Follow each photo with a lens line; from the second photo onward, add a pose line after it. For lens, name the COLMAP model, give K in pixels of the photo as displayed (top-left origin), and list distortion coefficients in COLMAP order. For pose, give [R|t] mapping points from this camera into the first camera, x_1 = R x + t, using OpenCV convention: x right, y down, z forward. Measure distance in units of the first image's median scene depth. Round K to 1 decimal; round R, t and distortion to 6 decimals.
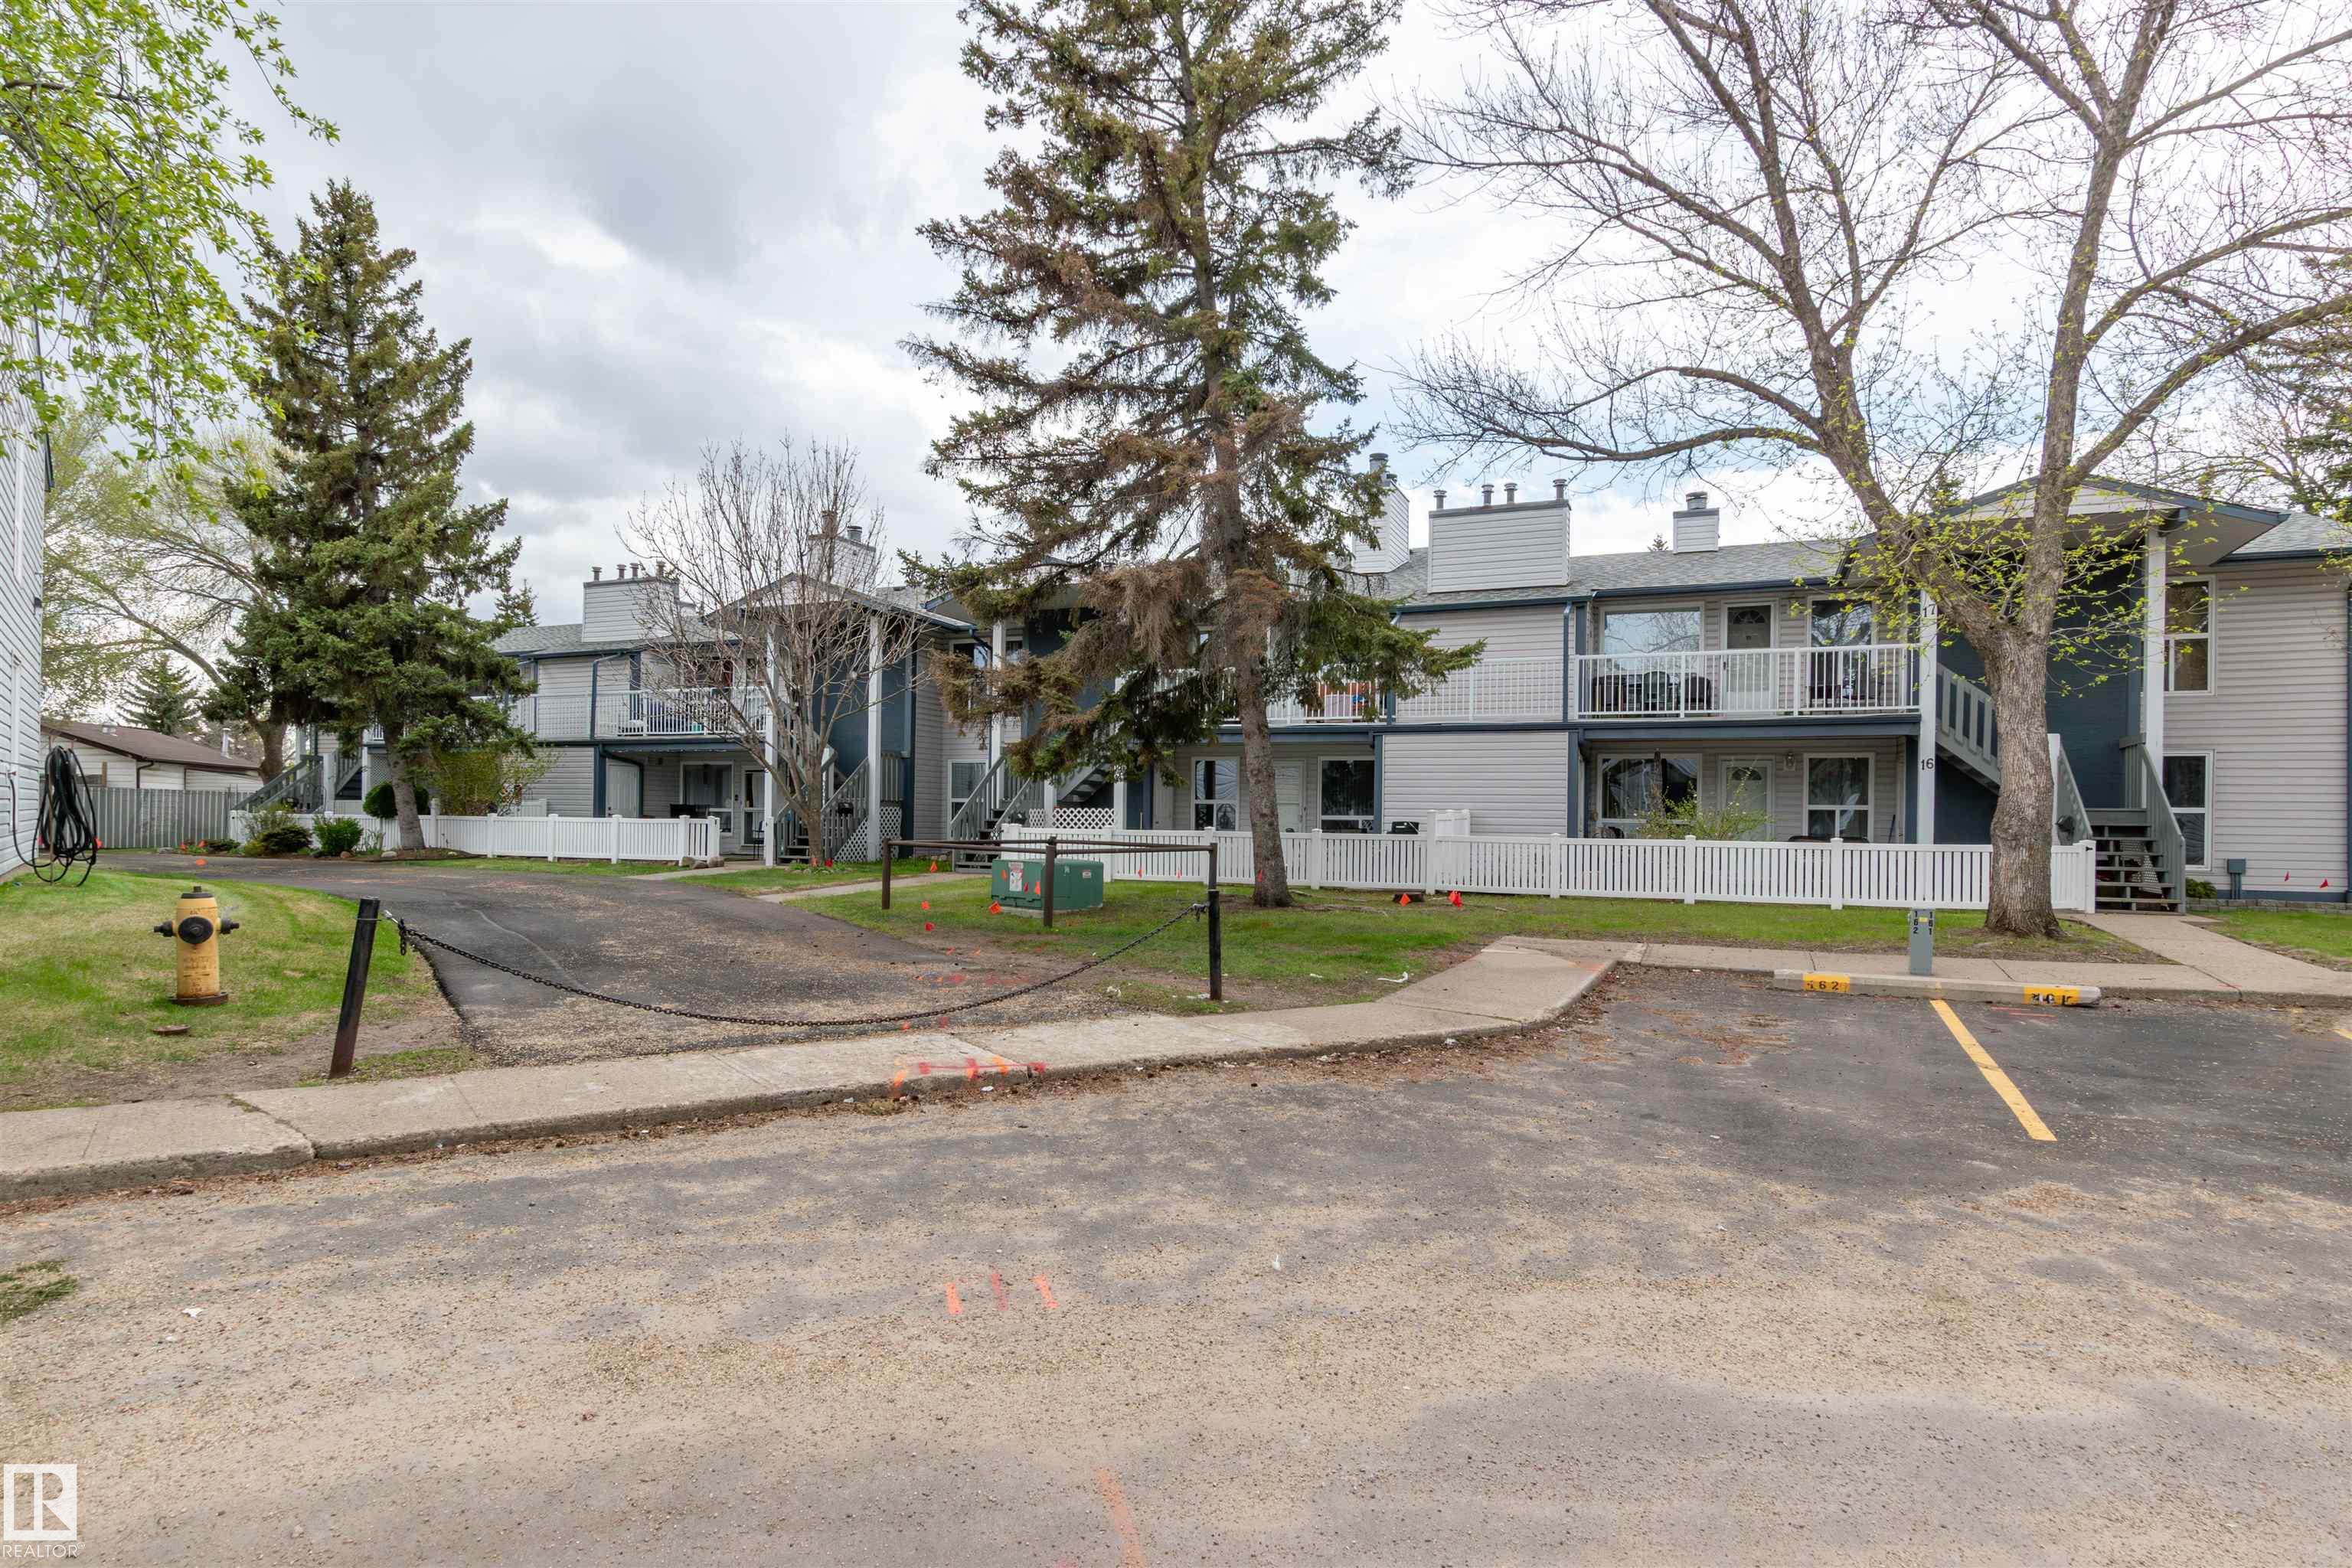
lens RADIAL K [[1286.3, 0, 1172.8], [0, 1286.3, 811.9], [0, 0, 1]] dist [0.015069, -0.000040]
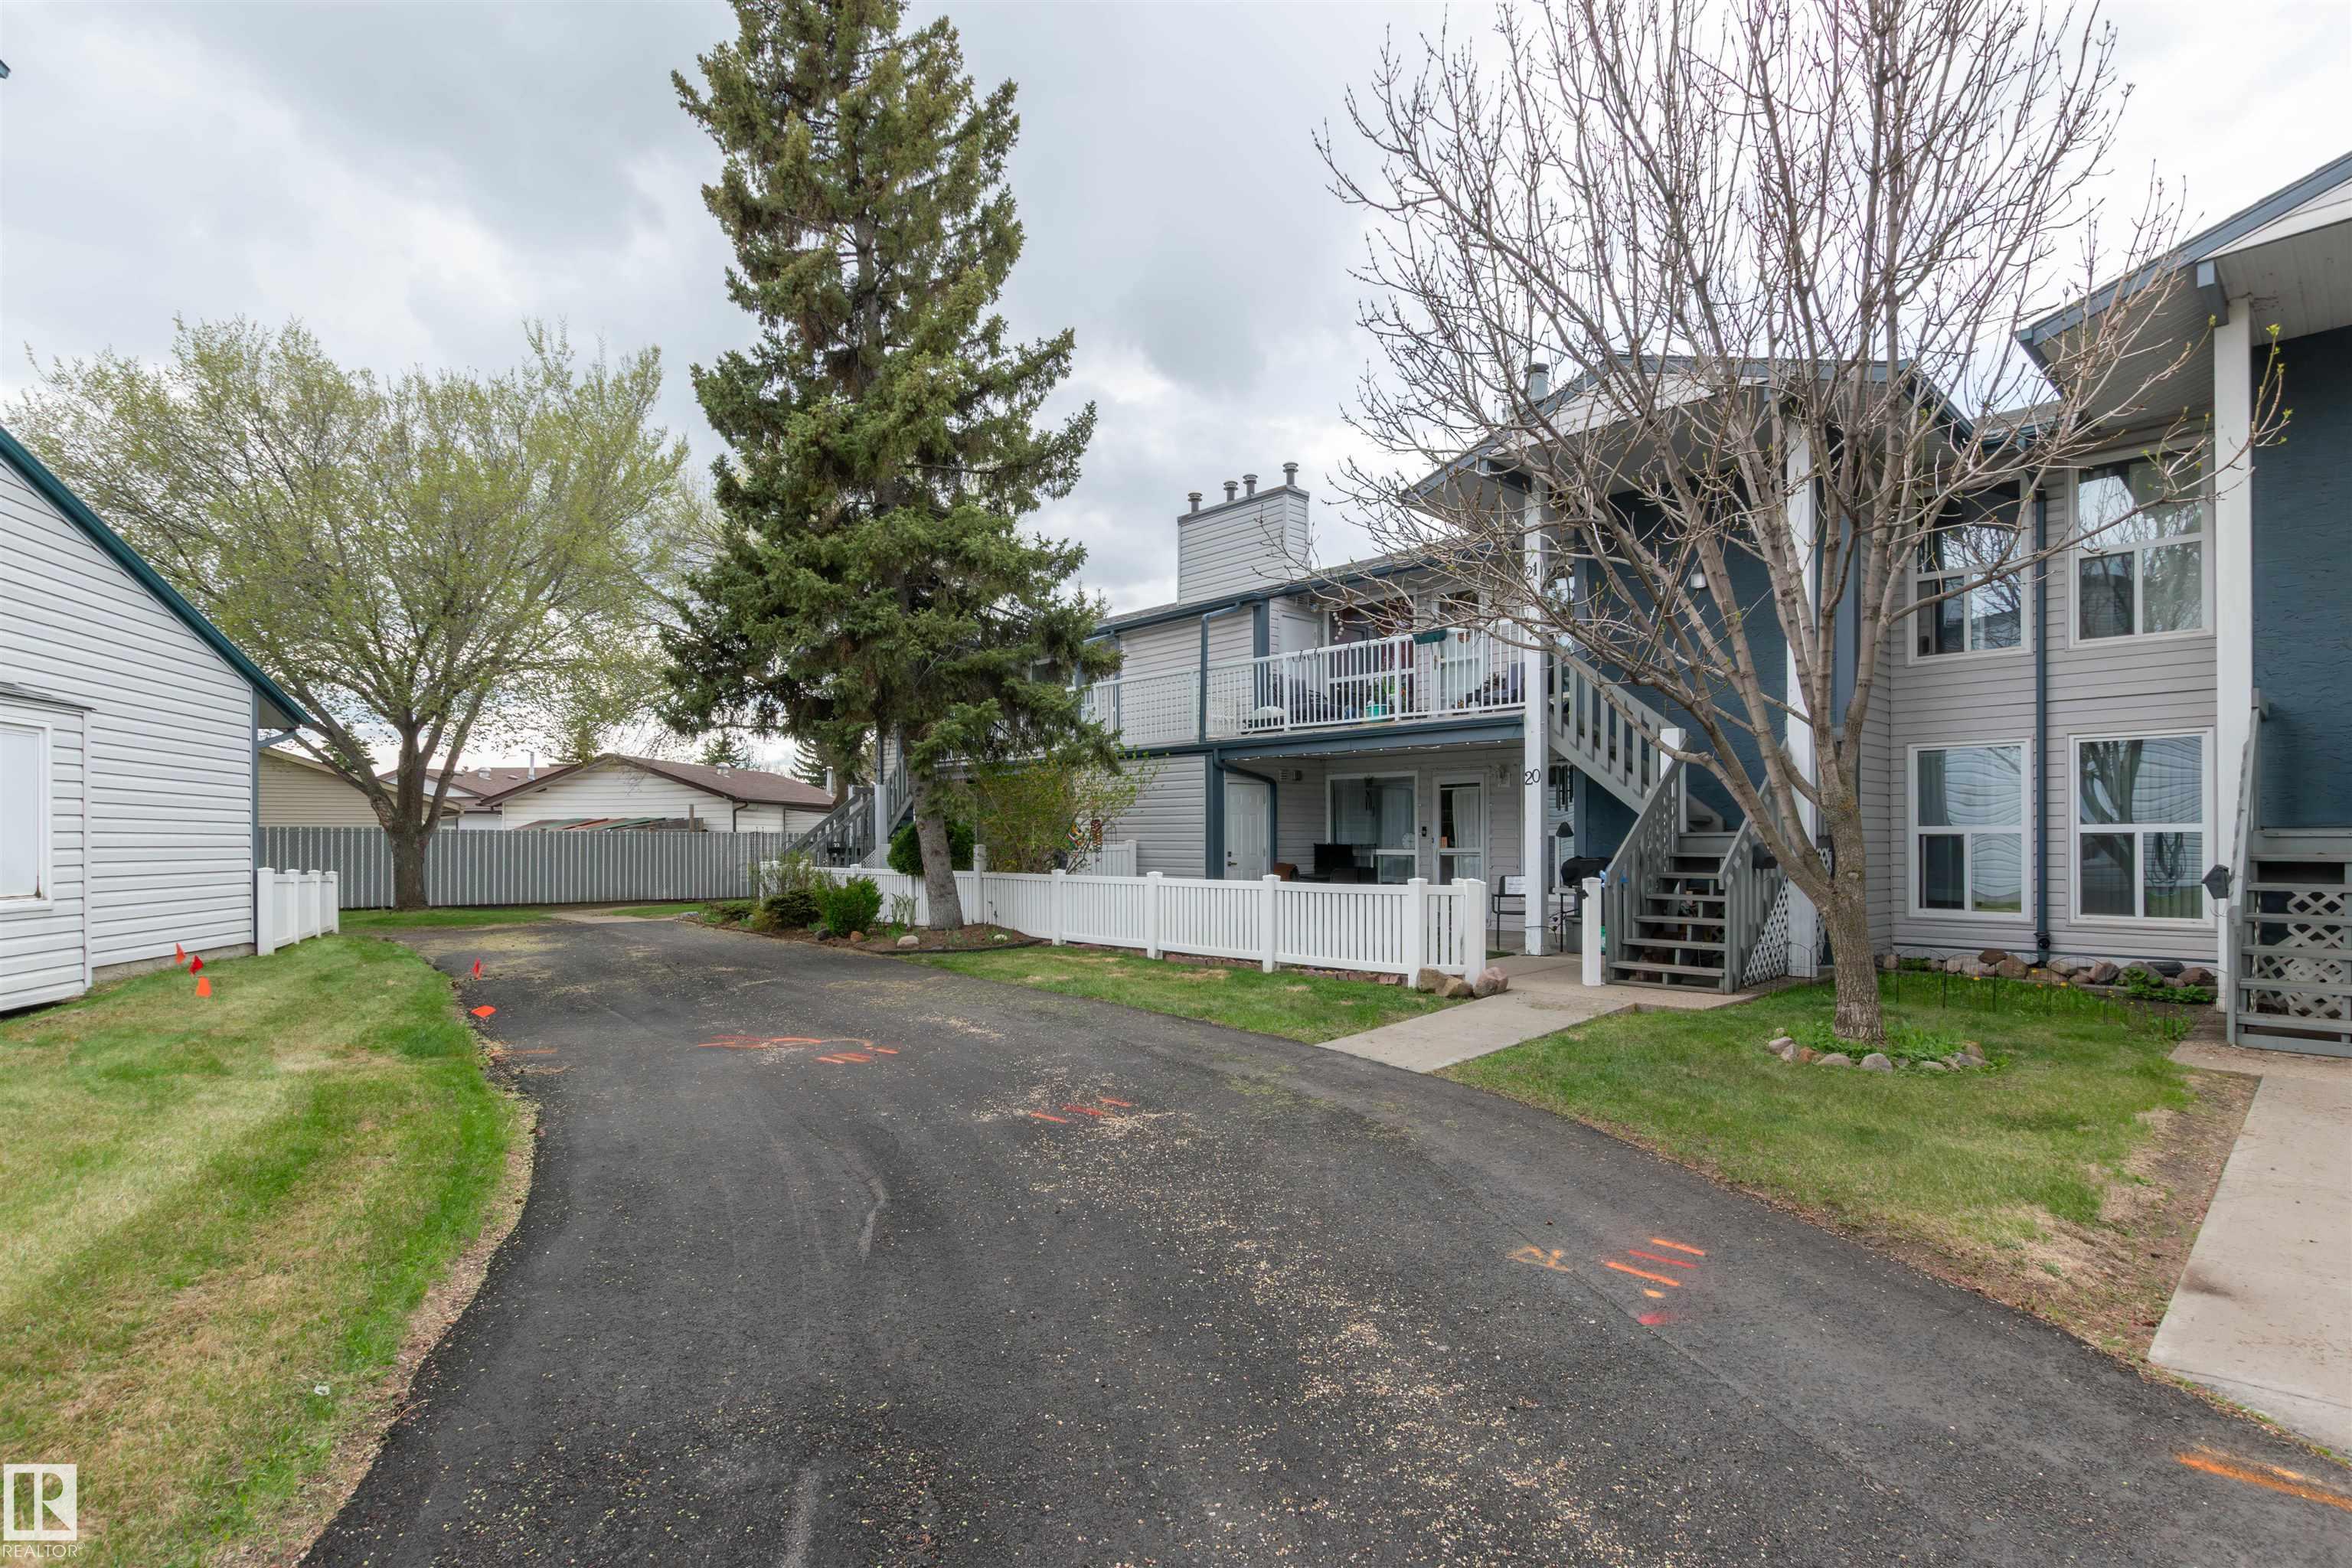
lens RADIAL K [[1087.1, 0, 1176.7], [0, 1087.1, 826.3], [0, 0, 1]] dist [-0.000186, -0.000033]
pose [[0.922820, -0.020000, -0.384713, -0.275777], [0.018333, 0.999800, -0.008001, -0.012979], [0.384796, 0.000331, 0.923002, 0.543049]]
